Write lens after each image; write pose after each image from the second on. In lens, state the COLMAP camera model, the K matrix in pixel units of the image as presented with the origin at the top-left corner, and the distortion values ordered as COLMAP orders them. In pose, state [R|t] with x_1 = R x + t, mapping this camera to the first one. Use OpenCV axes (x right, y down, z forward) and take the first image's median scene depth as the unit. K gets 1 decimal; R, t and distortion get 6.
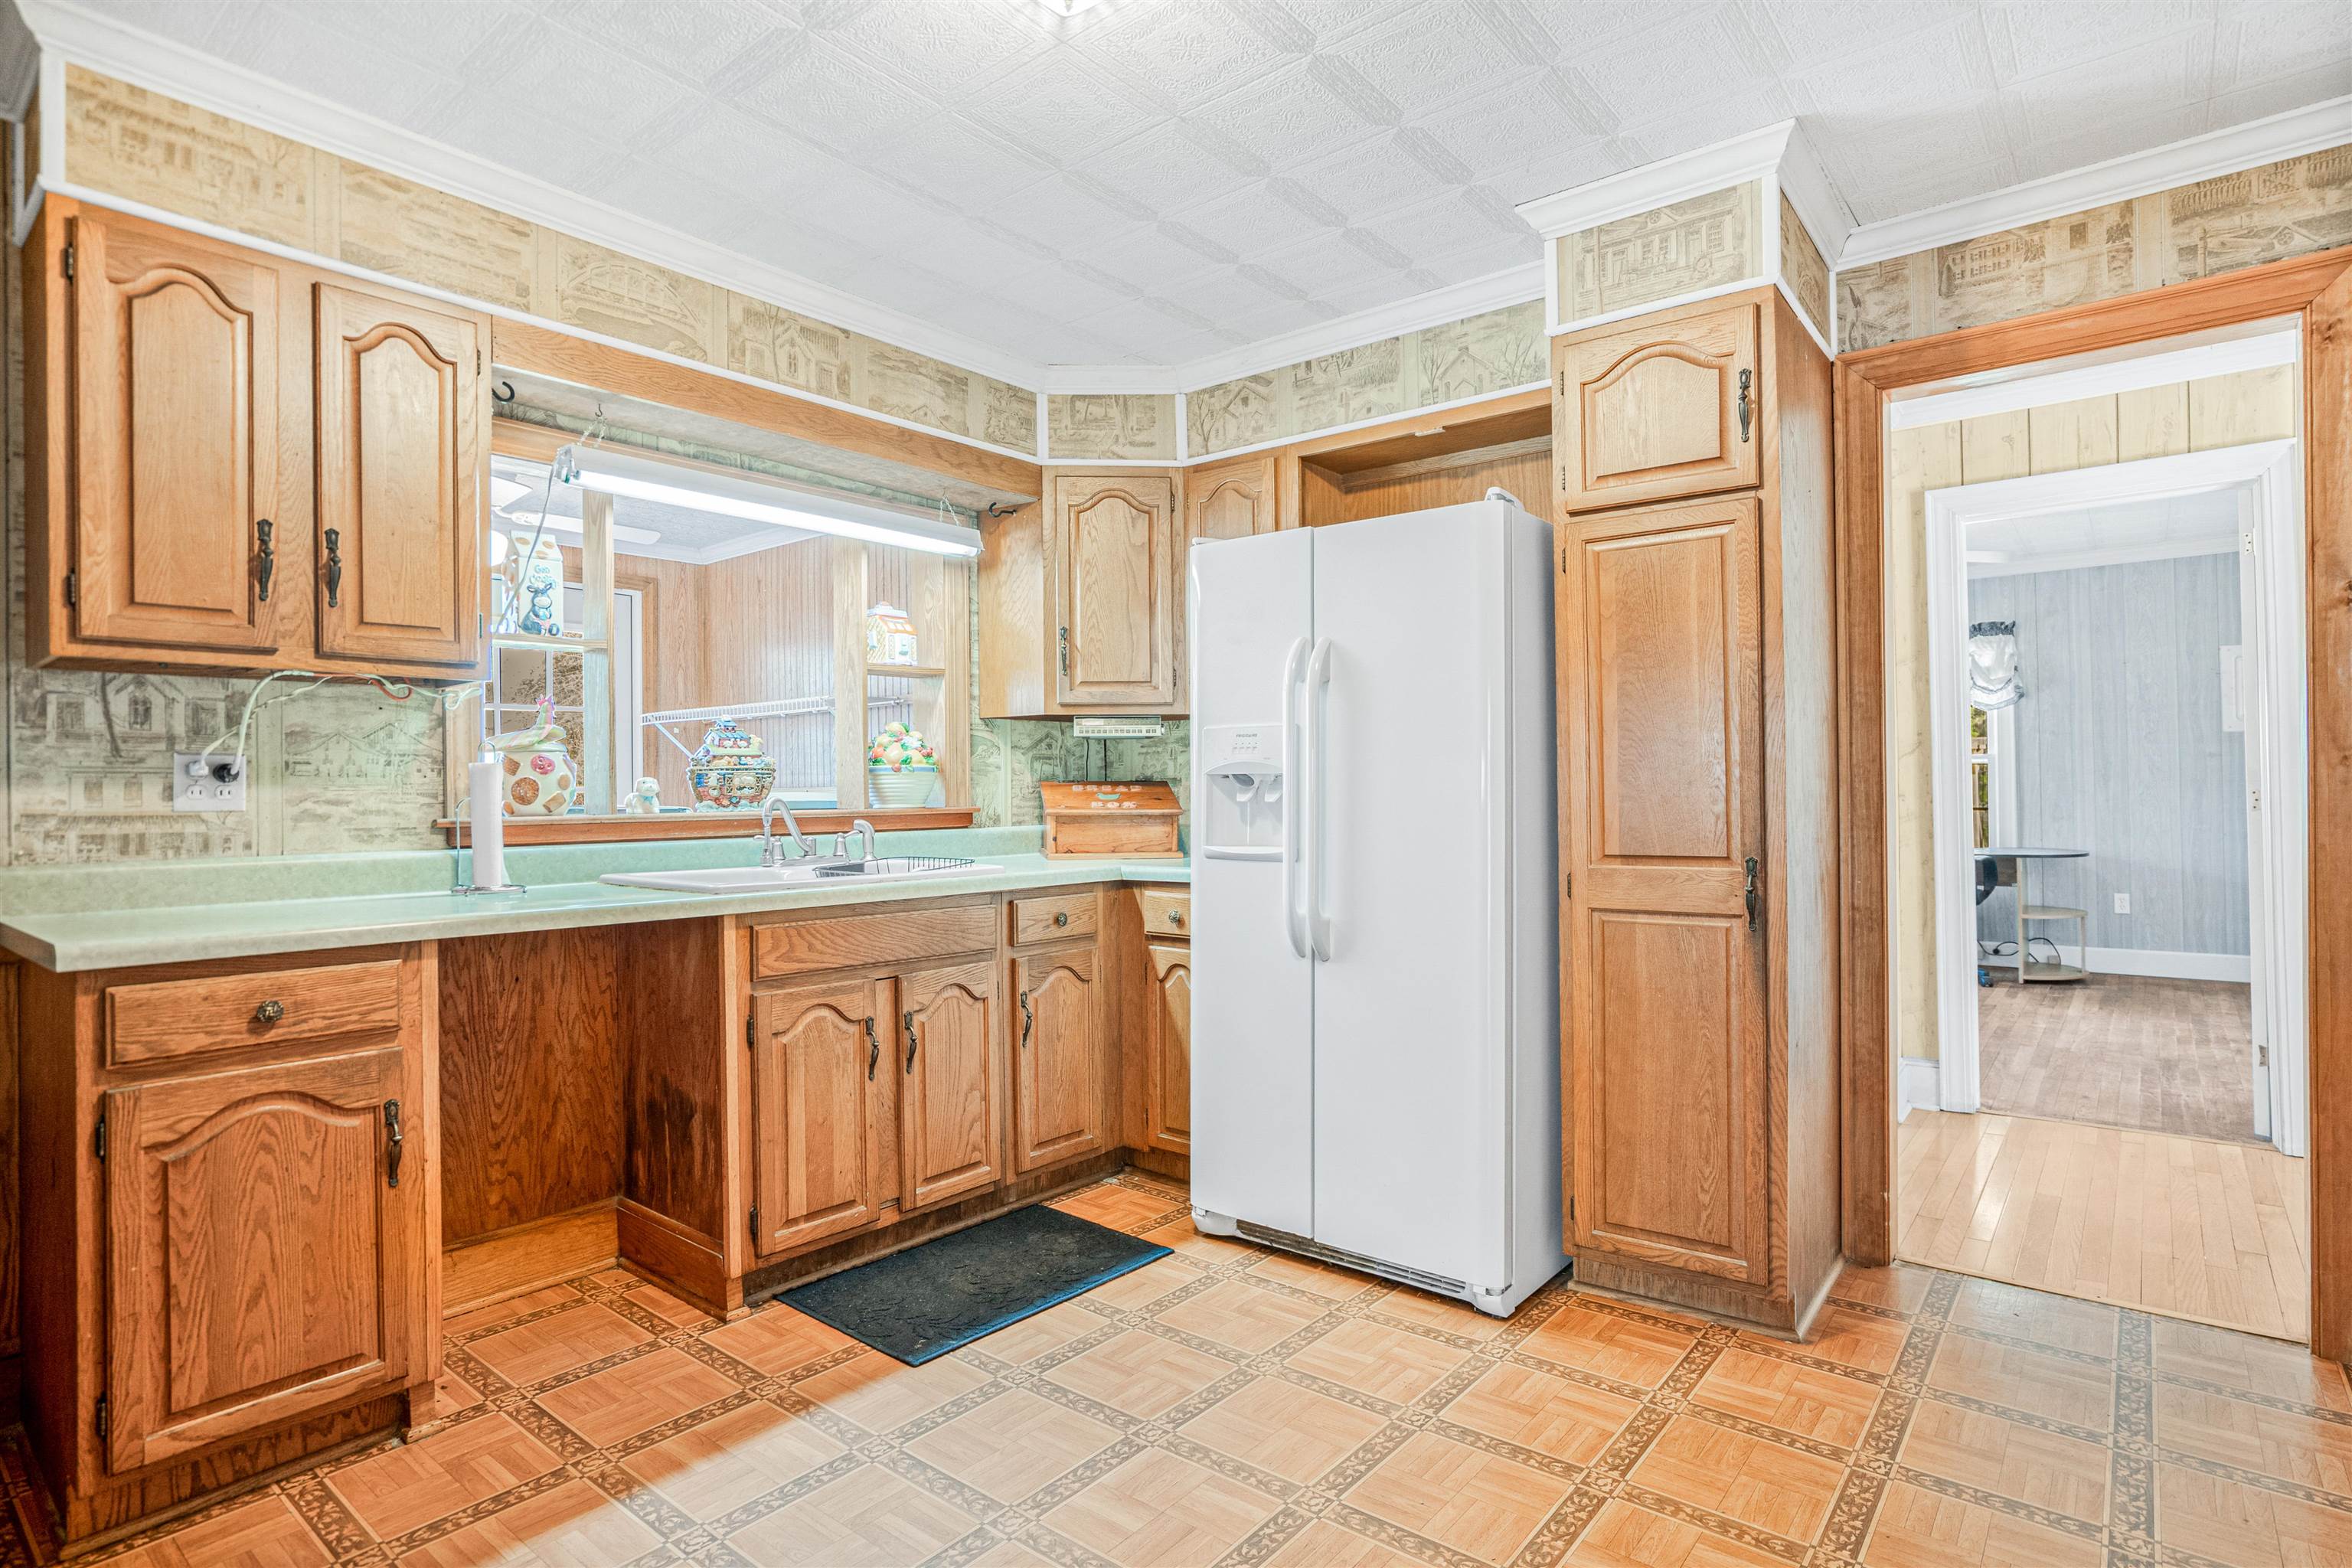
lens RADIAL K [[1192.2, 0, 1176.0], [0, 1192.2, 784.0], [0, 0, 1]] dist [-0.019593, 0.000252]
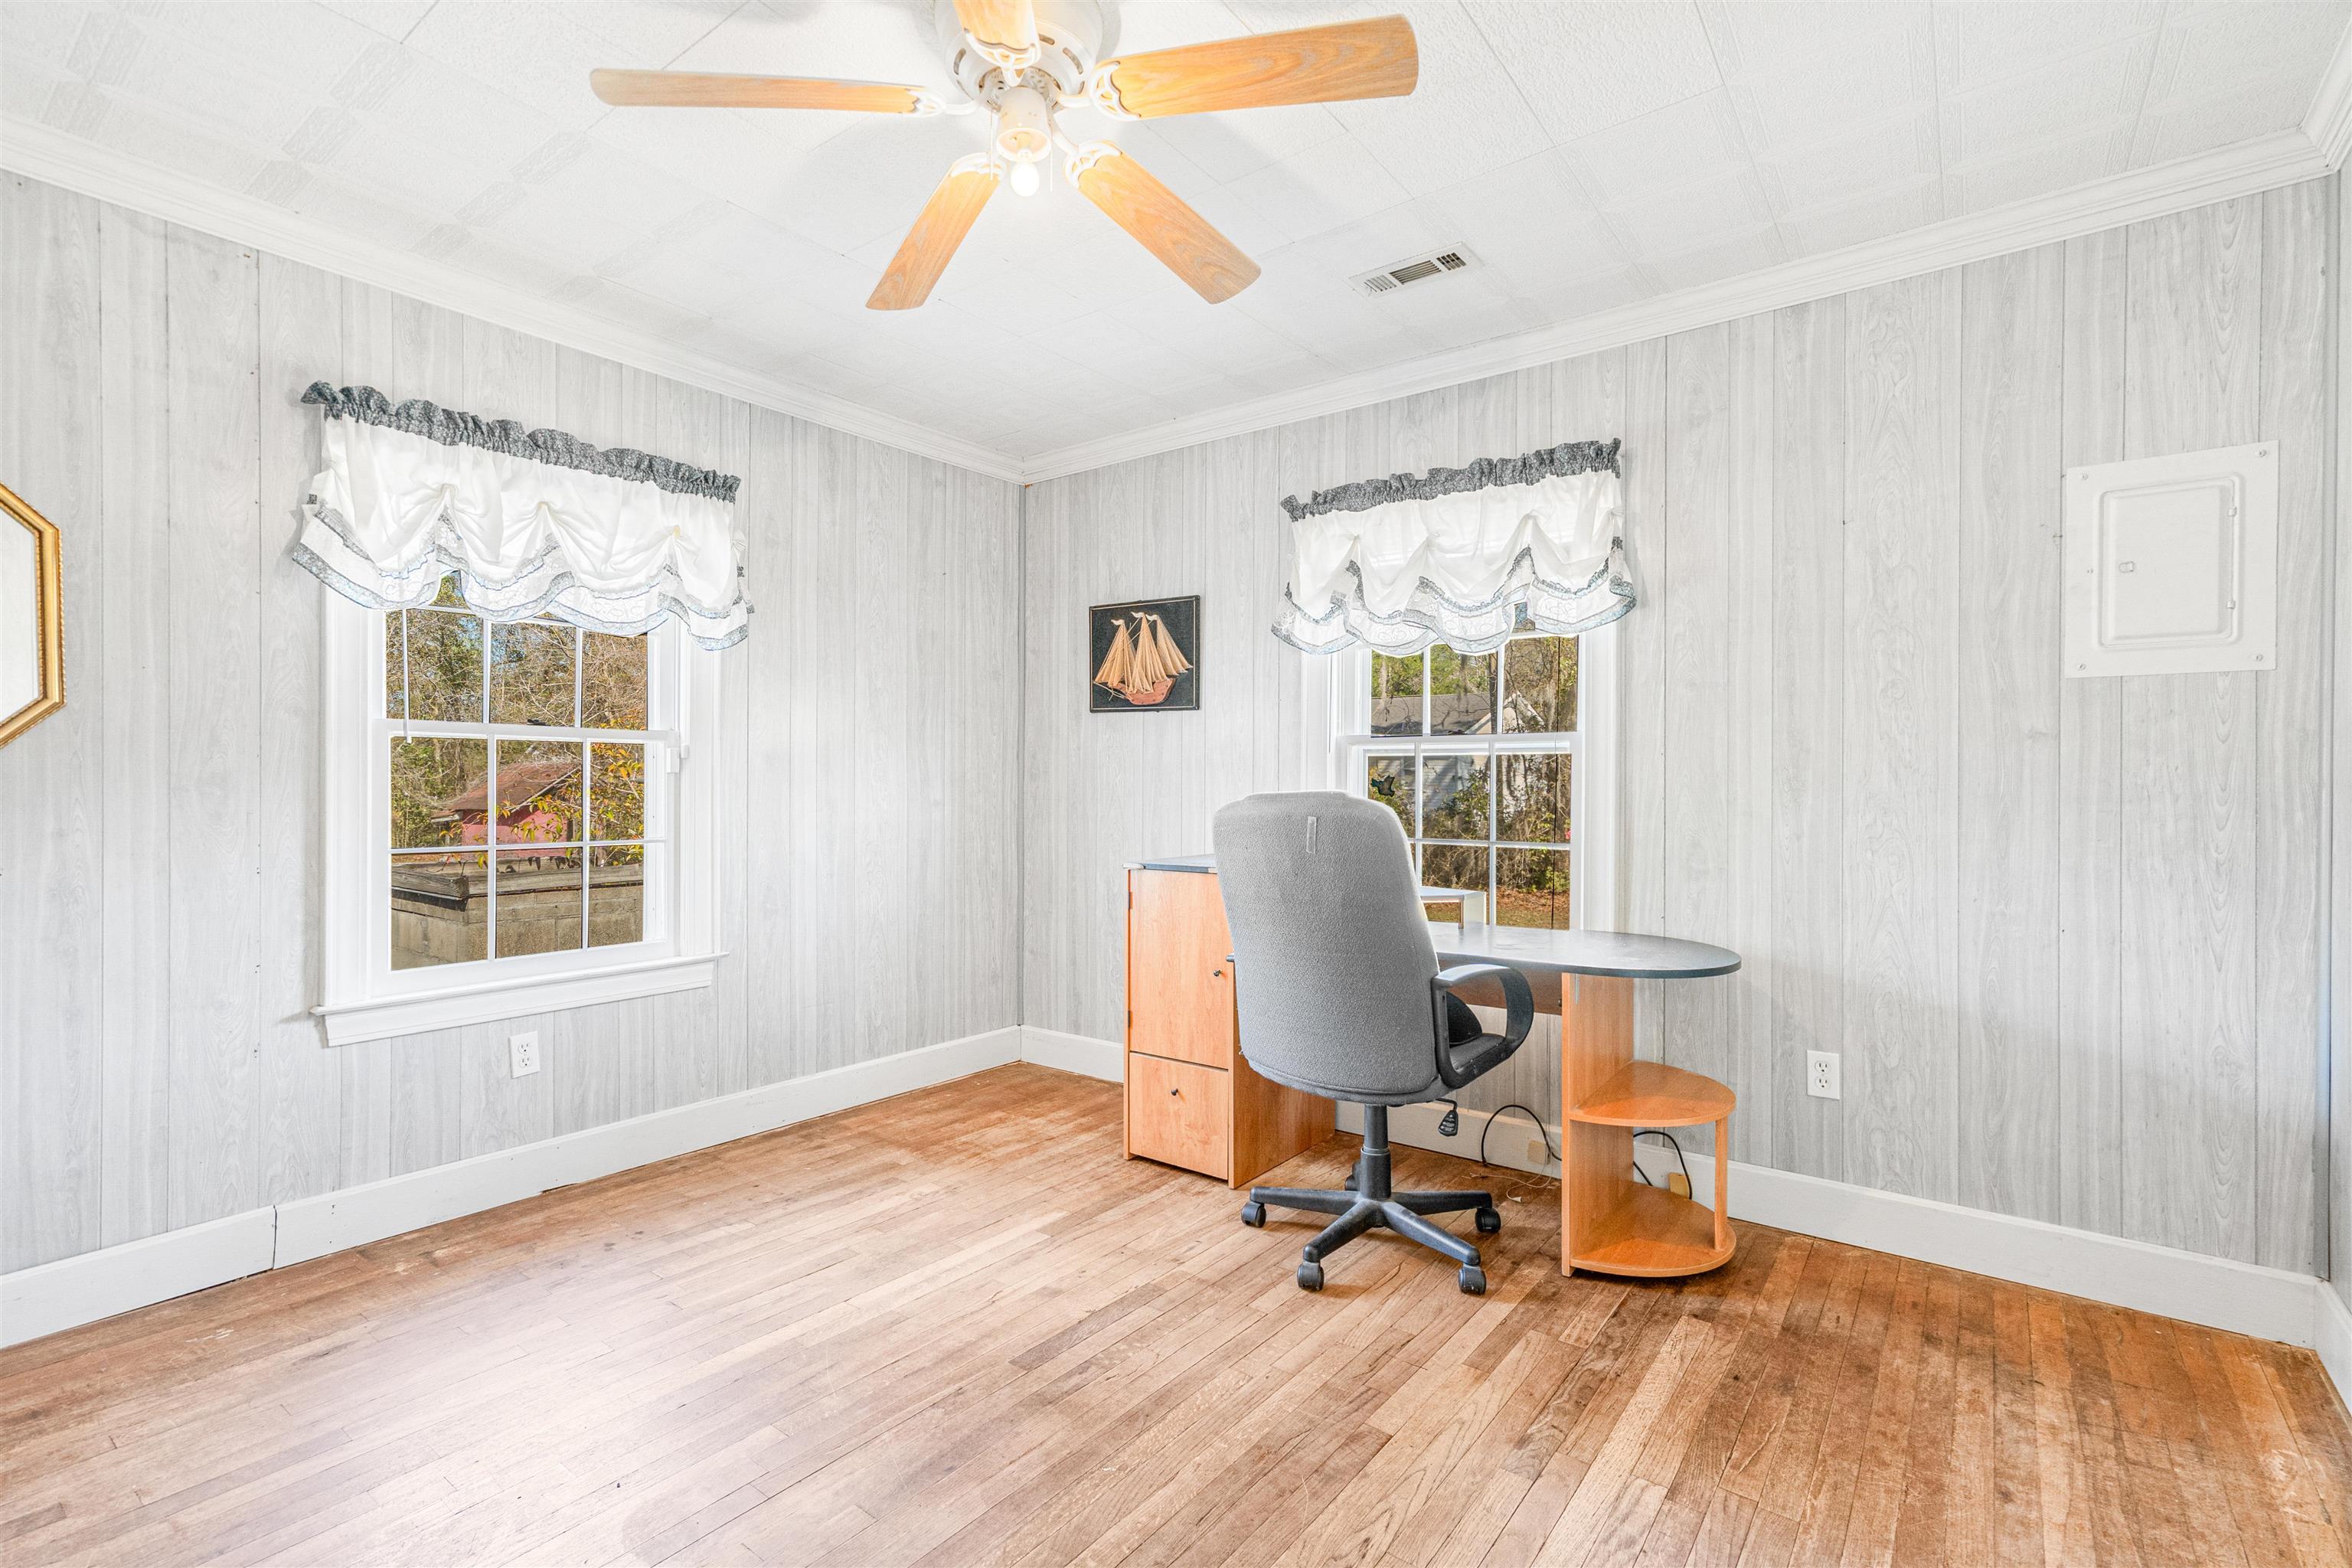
lens RADIAL K [[1098.4, 0, 1177.1], [0, 1098.4, 789.3], [0, 0, 1]] dist [0.010387, 0.000823]
pose [[0.999303, 0.015442, 0.033991, 0.549117], [-0.015905, 0.999784, 0.013386, -0.005794], [-0.033777, -0.013918, 0.999332, 0.601327]]
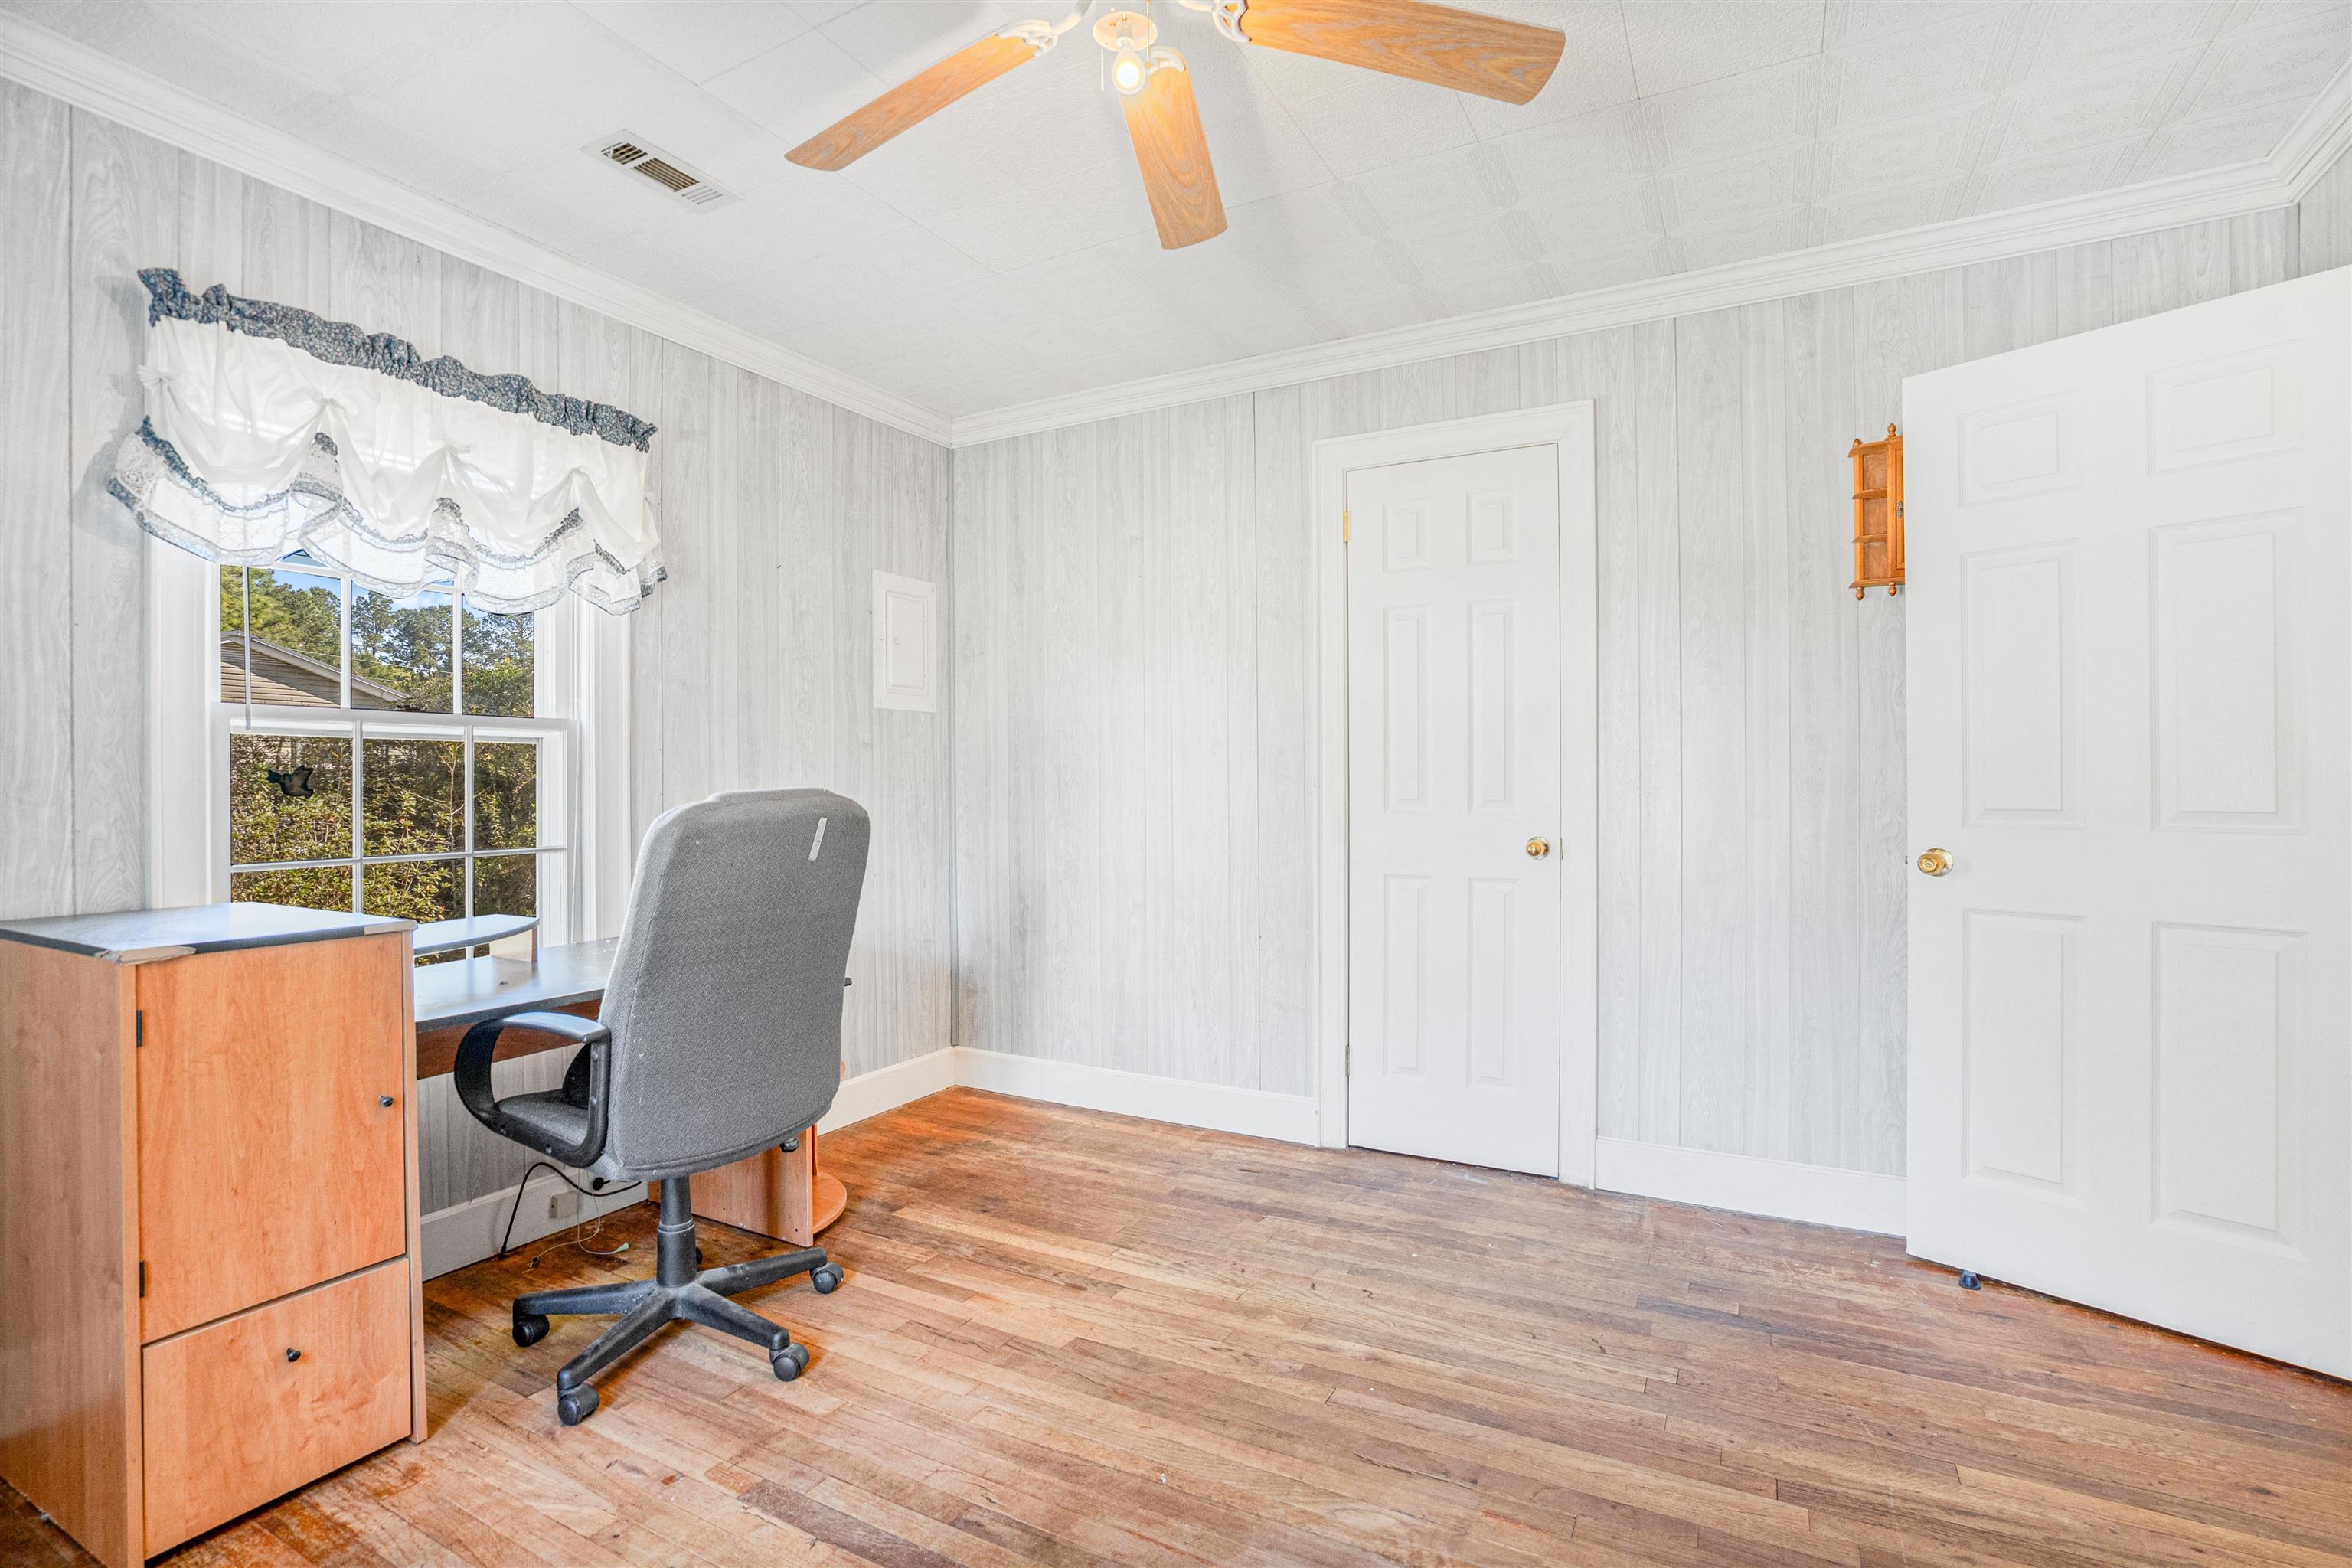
lens RADIAL K [[1104.4, 0, 1164.1], [0, 1104.4, 789.5], [0, 0, 1]] dist [-0.058054, 0.022177]
pose [[-0.185086, 0.004111, 0.982714, 0.286877], [-0.001784, 0.999988, -0.004519, 0.000665], [-0.982721, -0.002590, -0.185076, 0.919959]]
